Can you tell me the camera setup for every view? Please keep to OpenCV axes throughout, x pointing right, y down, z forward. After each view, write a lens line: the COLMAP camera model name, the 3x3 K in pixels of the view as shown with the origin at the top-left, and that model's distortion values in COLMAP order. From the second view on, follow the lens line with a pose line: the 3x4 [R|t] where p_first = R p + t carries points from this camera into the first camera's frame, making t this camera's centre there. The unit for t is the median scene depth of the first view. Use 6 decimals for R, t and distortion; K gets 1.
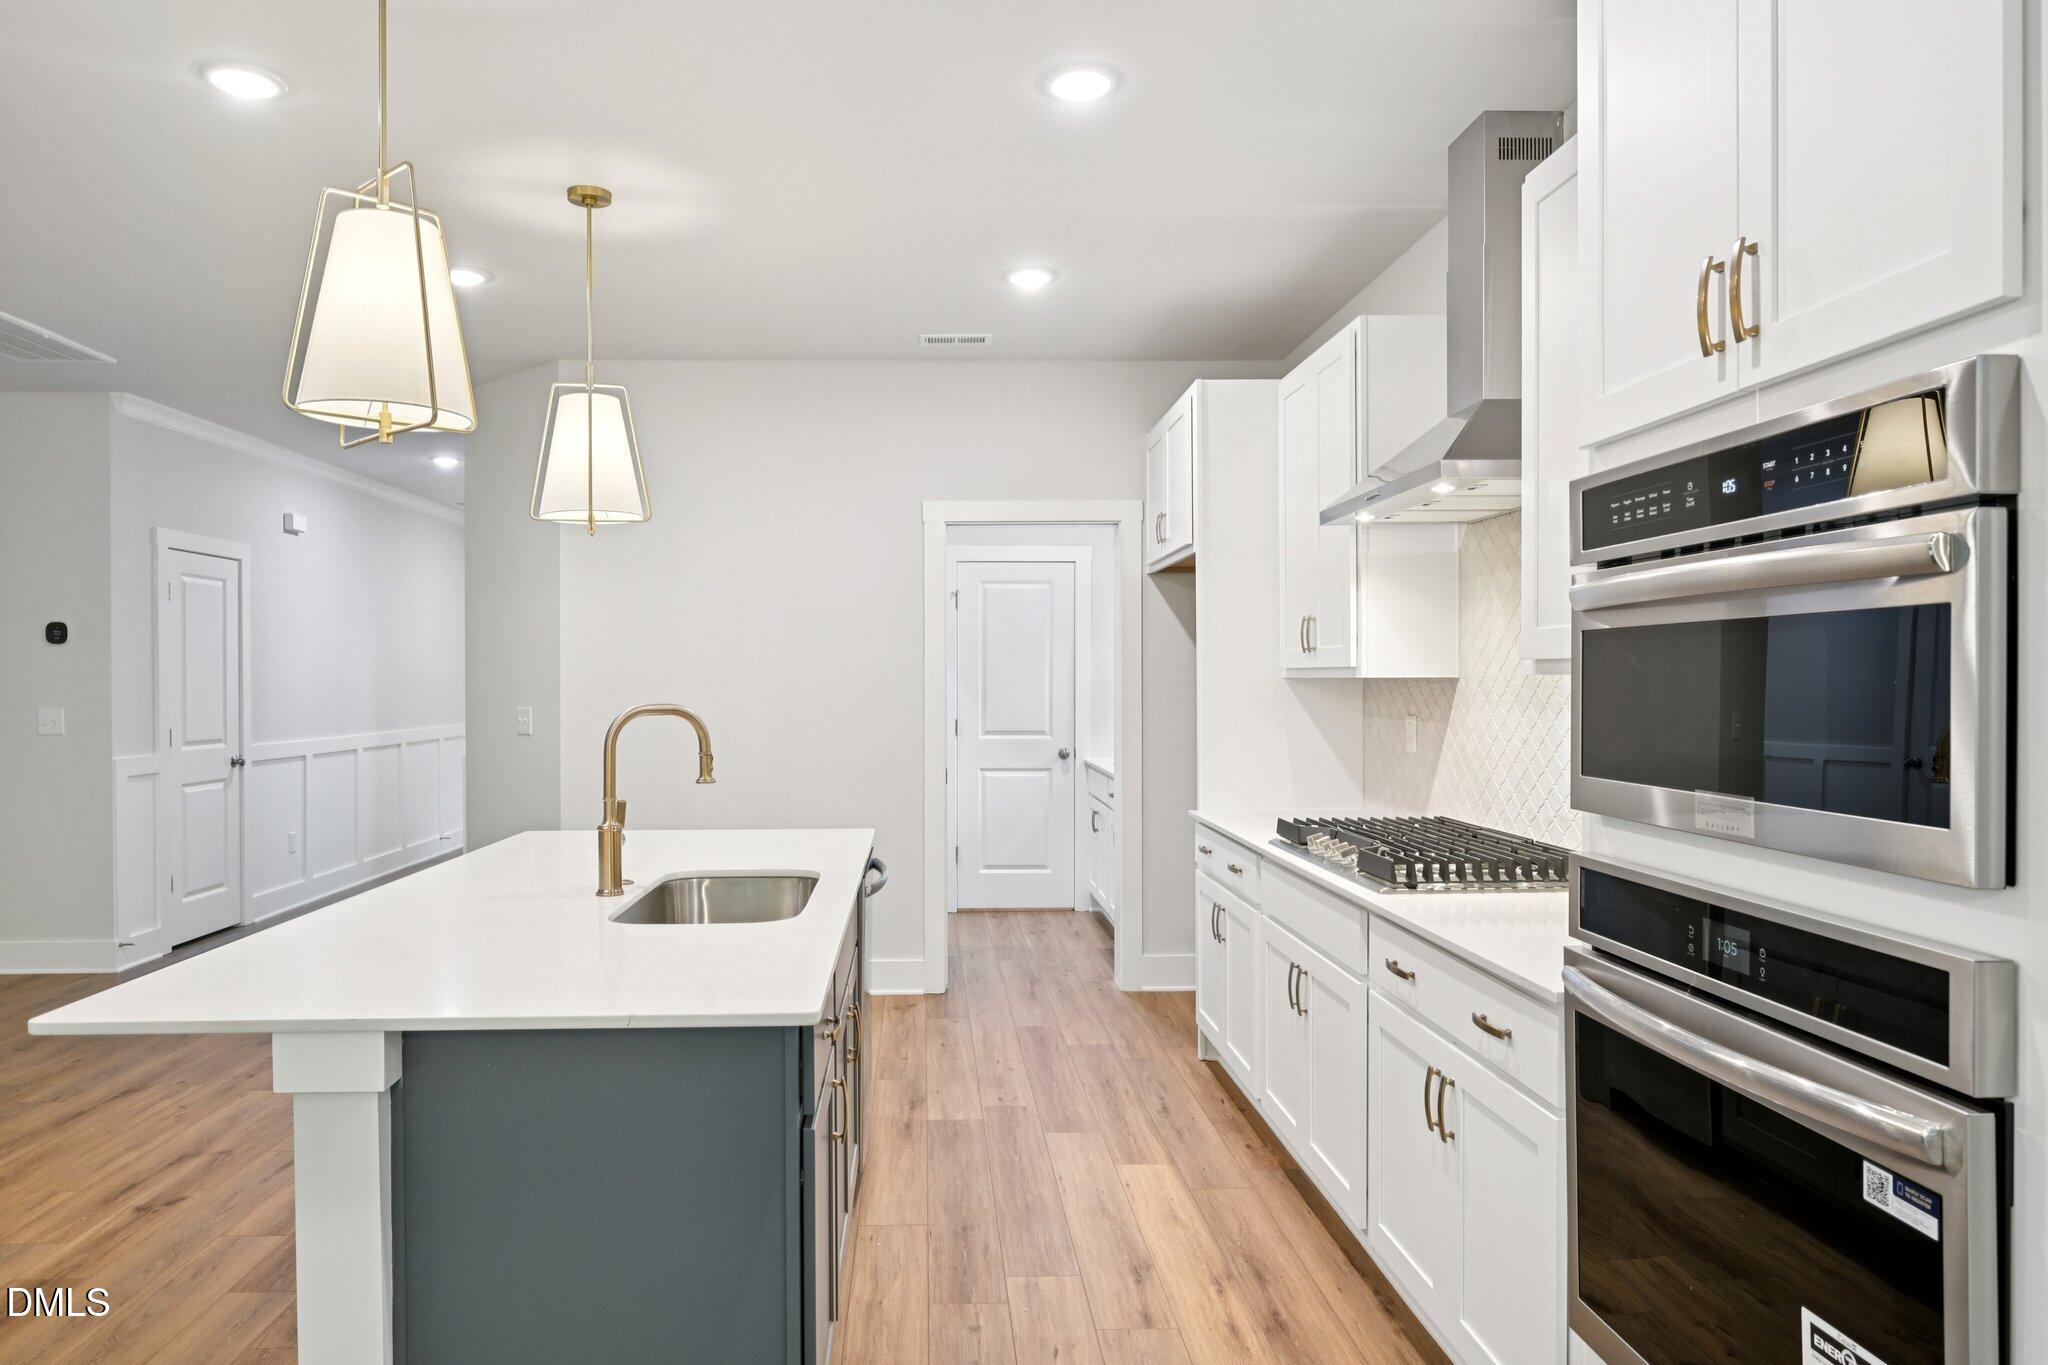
lens RADIAL K [[1335.9, 0, 902.1], [0, 1335.9, 686.5], [0, 0, 1]] dist [-0.003188, 0.001239]
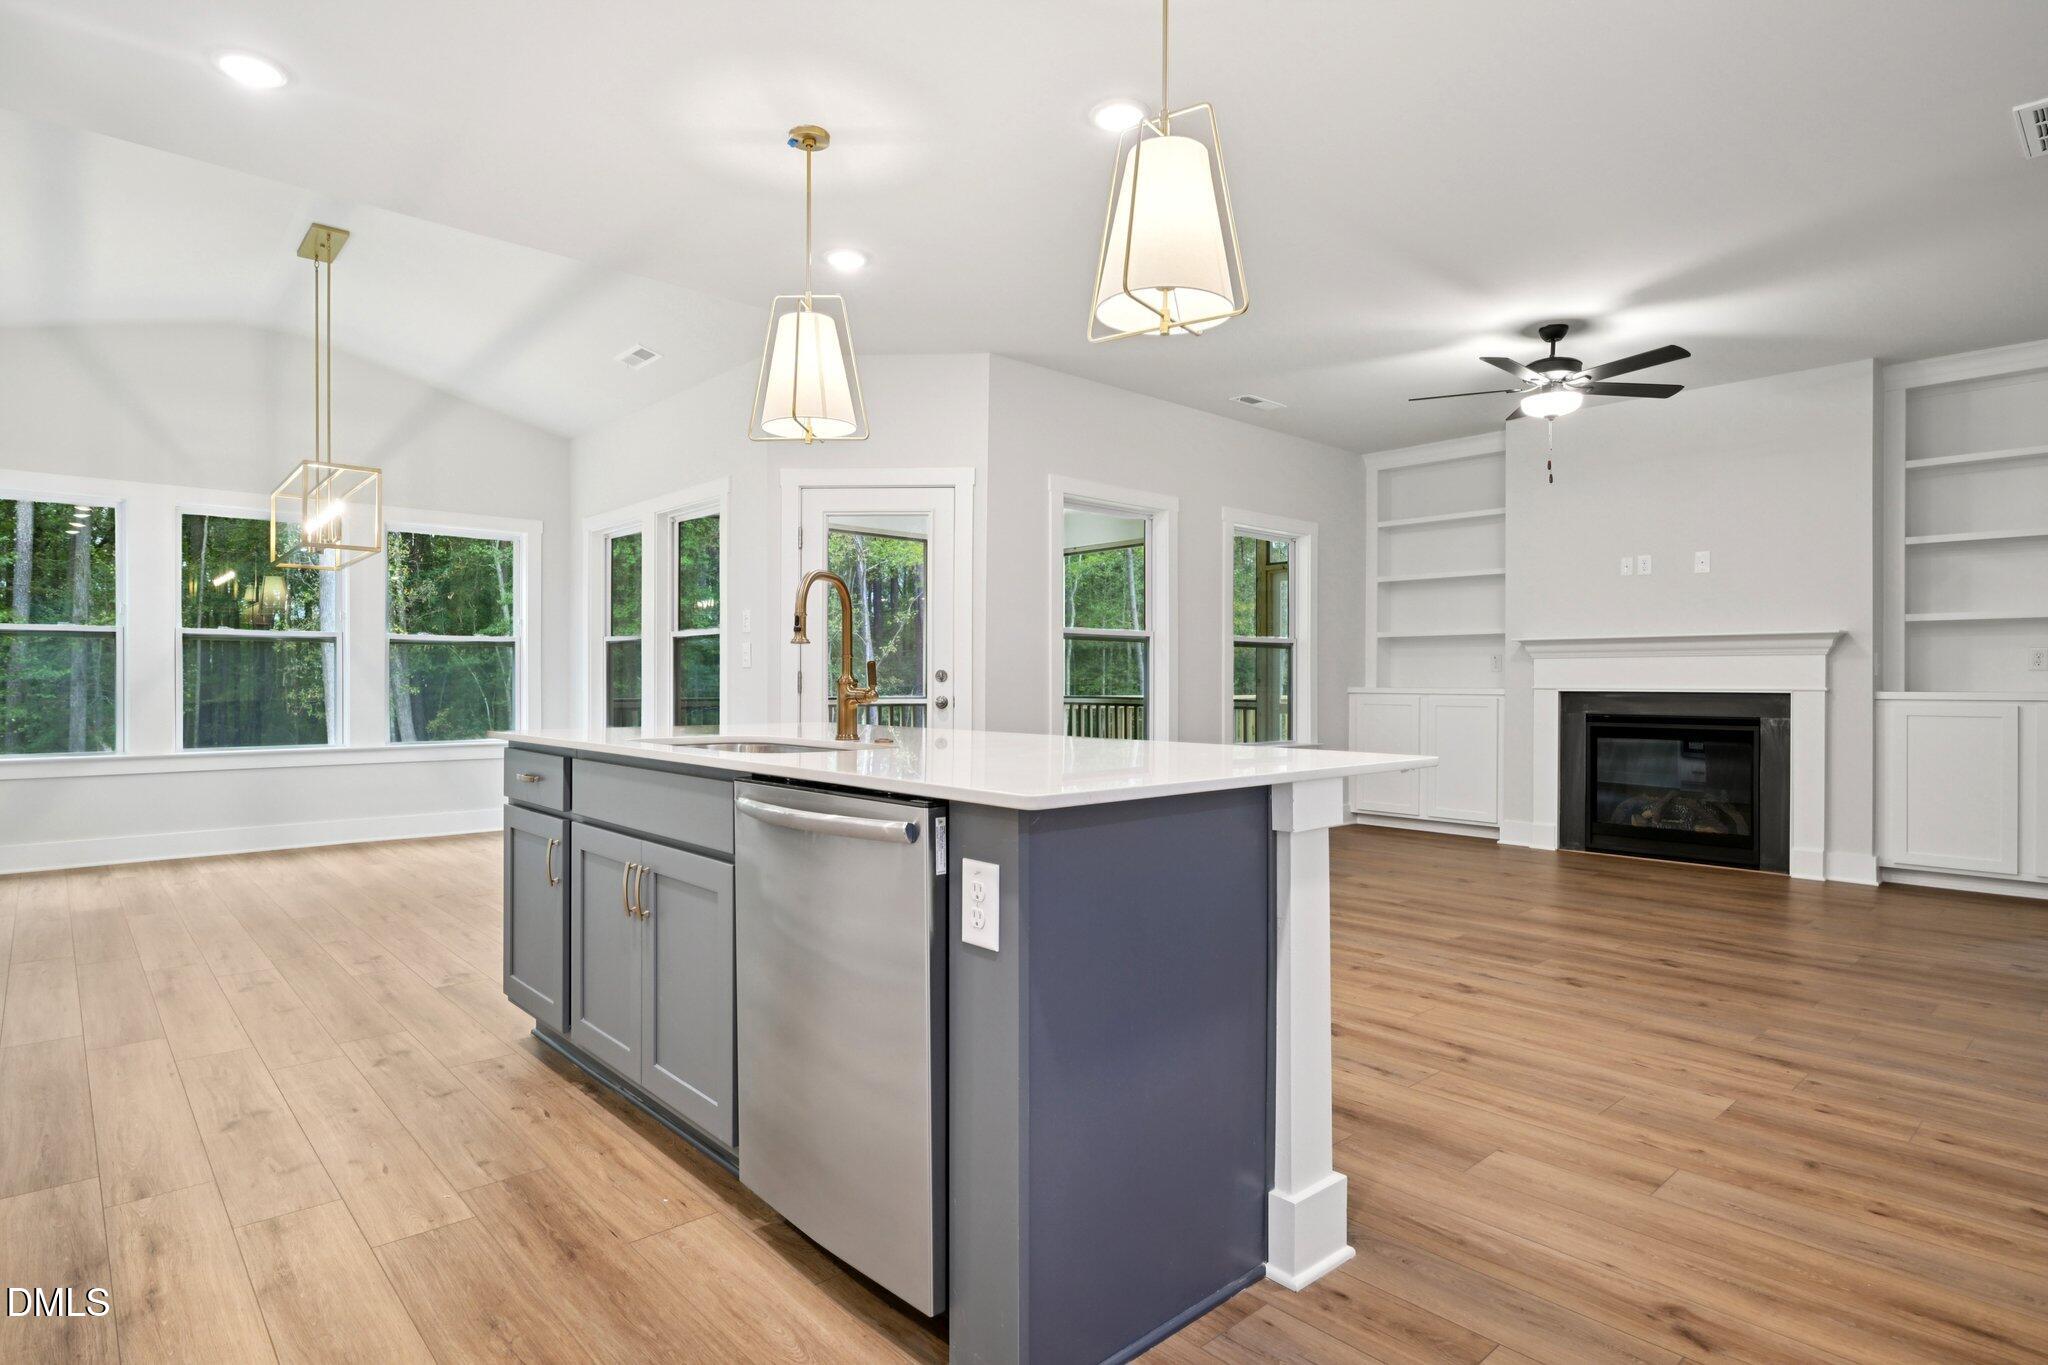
lens RADIAL K [[1081.7, 0, 1040.5], [0, 1081.7, 685.2], [0, 0, 1]] dist [-0.011500, 0.002771]
pose [[-0.726027, 0.004885, -0.687649, 0.269070], [-0.000842, 0.999968, 0.007994, 0.102659], [0.687666, 0.006383, -0.725999, 1.654155]]
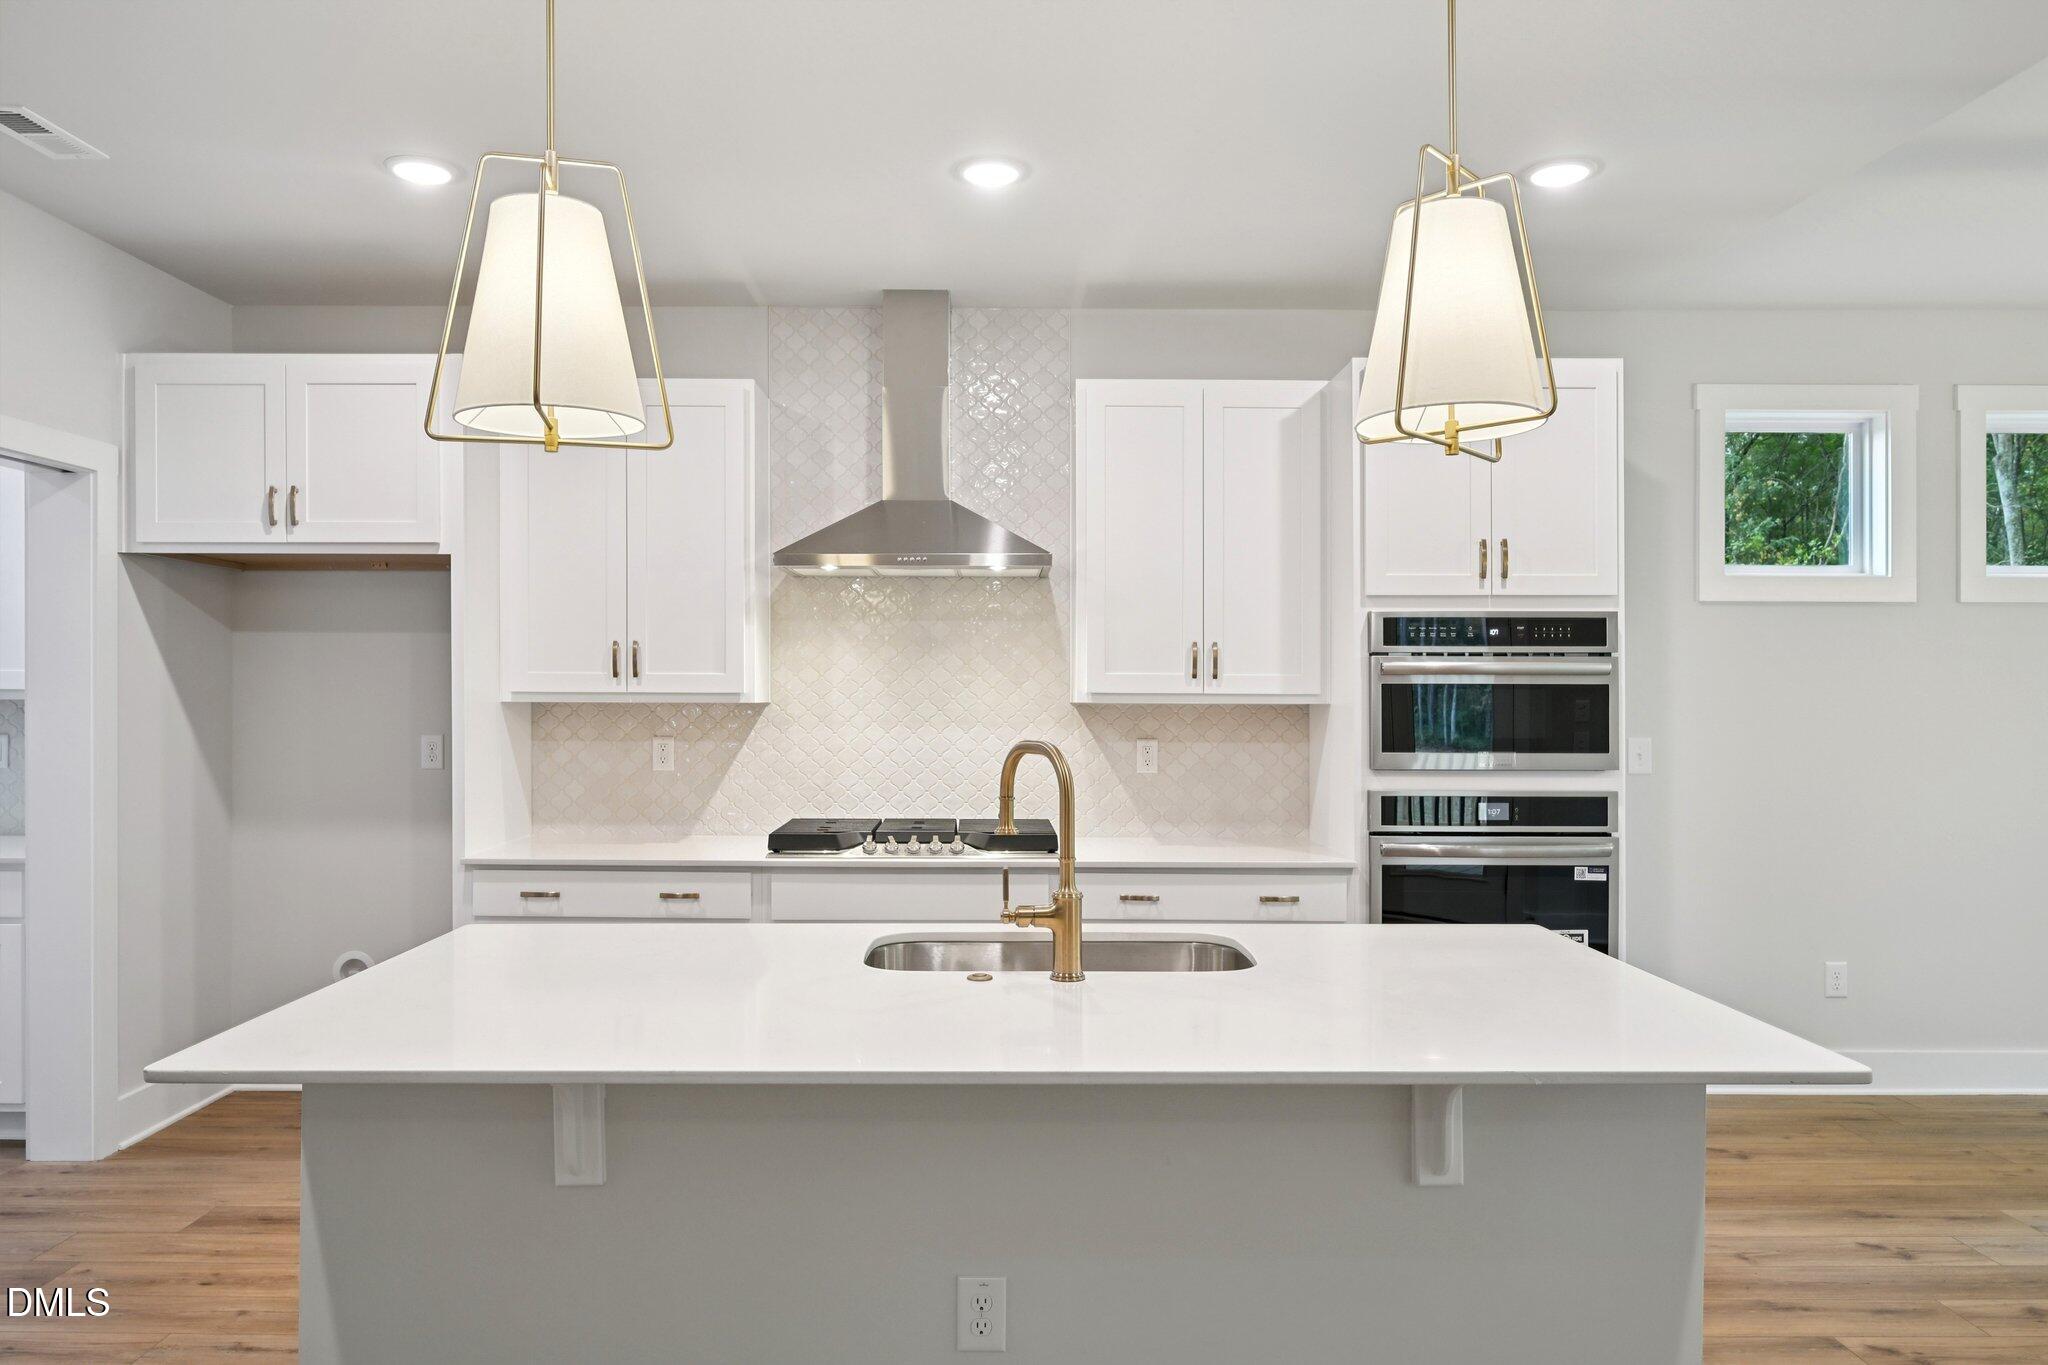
lens RADIAL K [[1335.9, 0, 1014.9], [0, 1335.9, 686.3], [0, 0, 1]] dist [-0.003188, 0.001239]
pose [[-0.019126, 0.010664, 0.999760, -0.957369], [0.003979, 0.999936, -0.010590, -0.011002], [-0.999809, 0.003775, -0.019168, 0.976934]]
